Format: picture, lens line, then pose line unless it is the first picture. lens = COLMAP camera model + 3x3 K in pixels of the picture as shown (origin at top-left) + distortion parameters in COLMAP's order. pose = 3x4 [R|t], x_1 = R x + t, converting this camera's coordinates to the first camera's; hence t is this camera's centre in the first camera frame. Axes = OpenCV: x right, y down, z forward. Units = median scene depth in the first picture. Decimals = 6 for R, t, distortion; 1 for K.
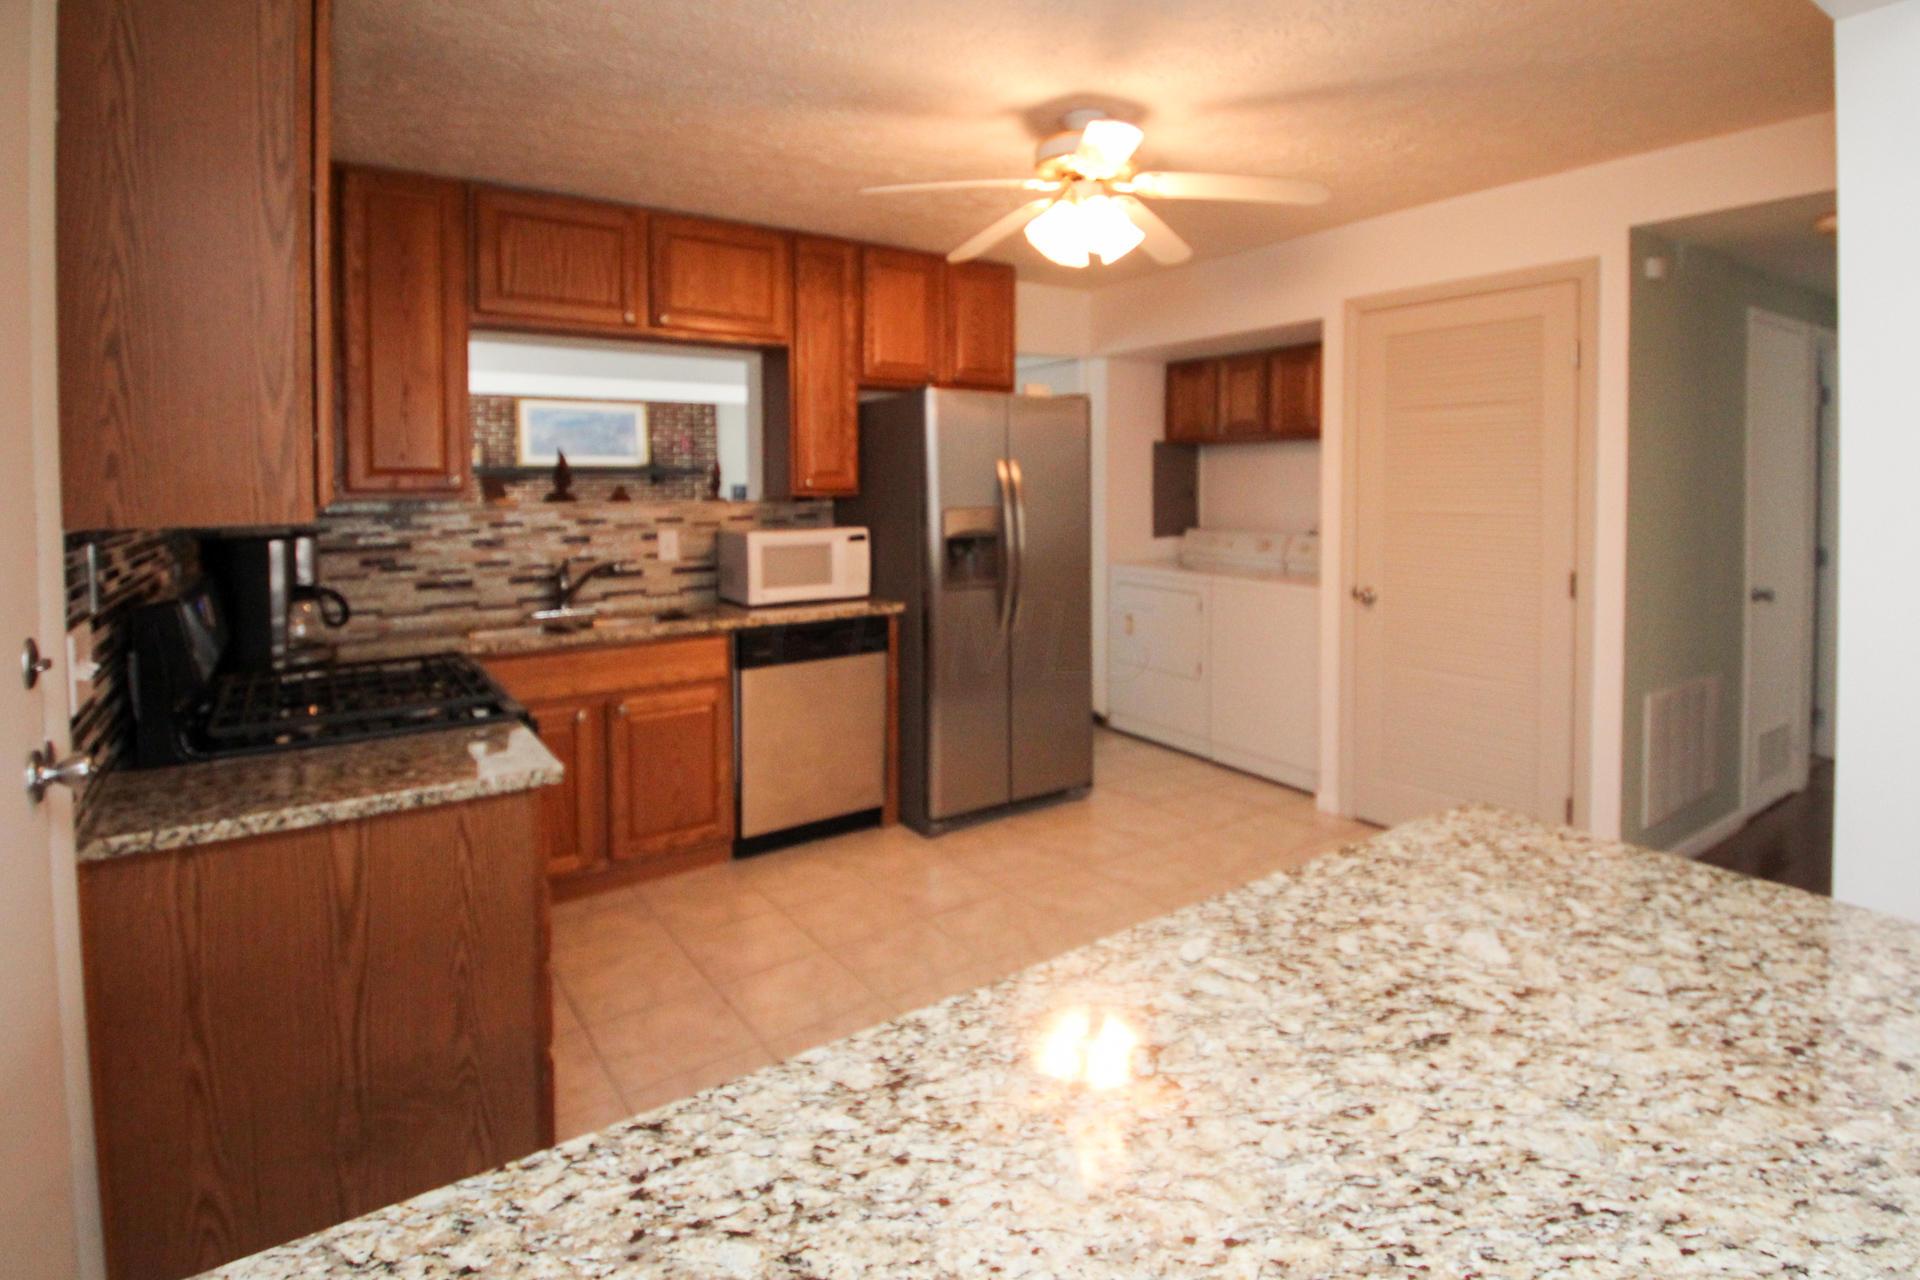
lens RADIAL K [[957.1, 0, 962.7], [0, 957.1, 509.7], [0, 0, 1]] dist [-0.001034, -0.001208]
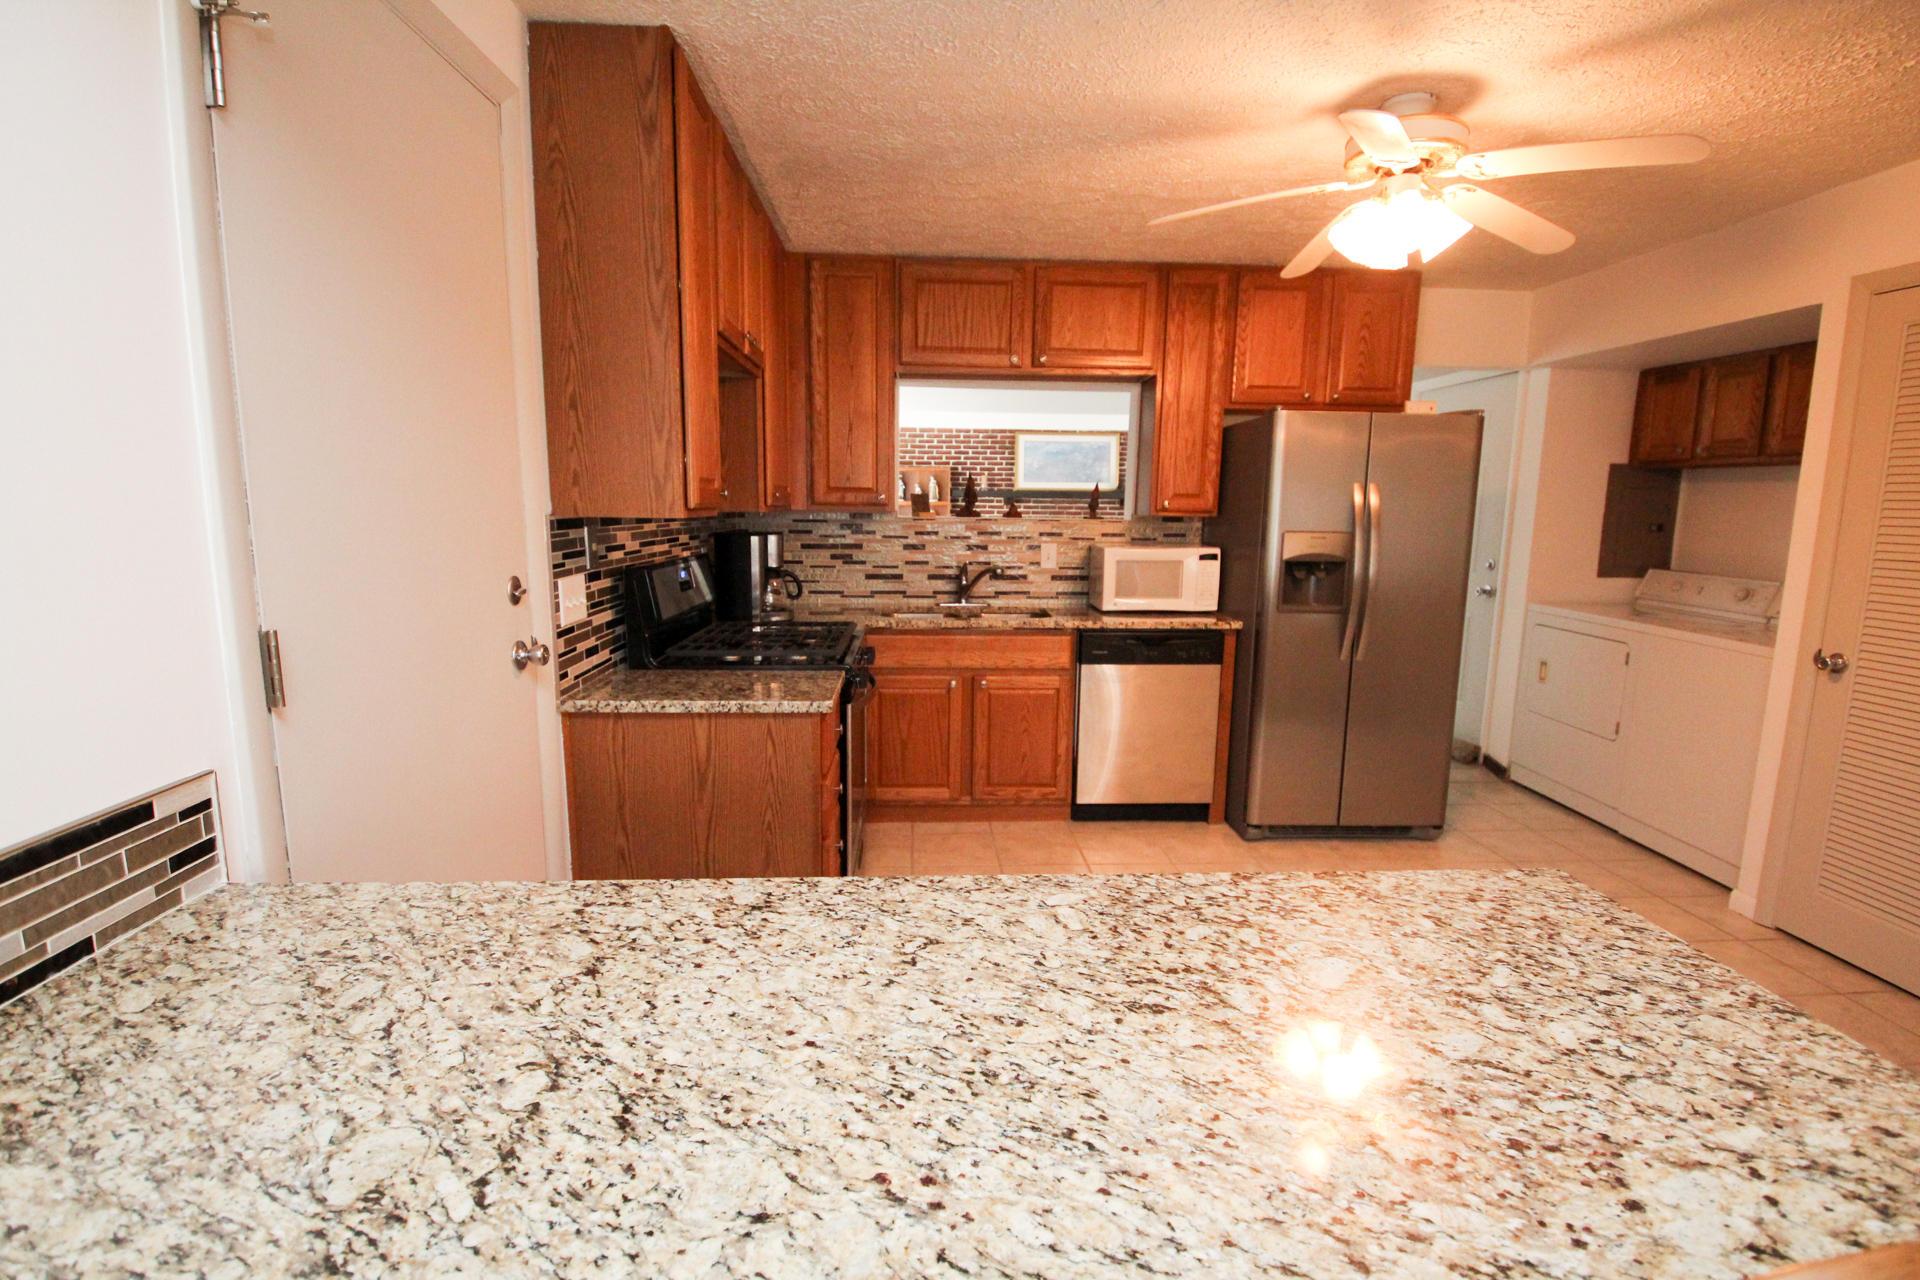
lens RADIAL K [[879.5, 0, 960.0], [0, 879.5, 640.0], [0, 0, 1]] dist [0.002588, -0.026837]
pose [[0.840431, 0.097261, -0.533119, 0.208132], [-0.033807, 0.991256, 0.127548, 0.006292], [0.540862, -0.089172, 0.836371, 0.024004]]
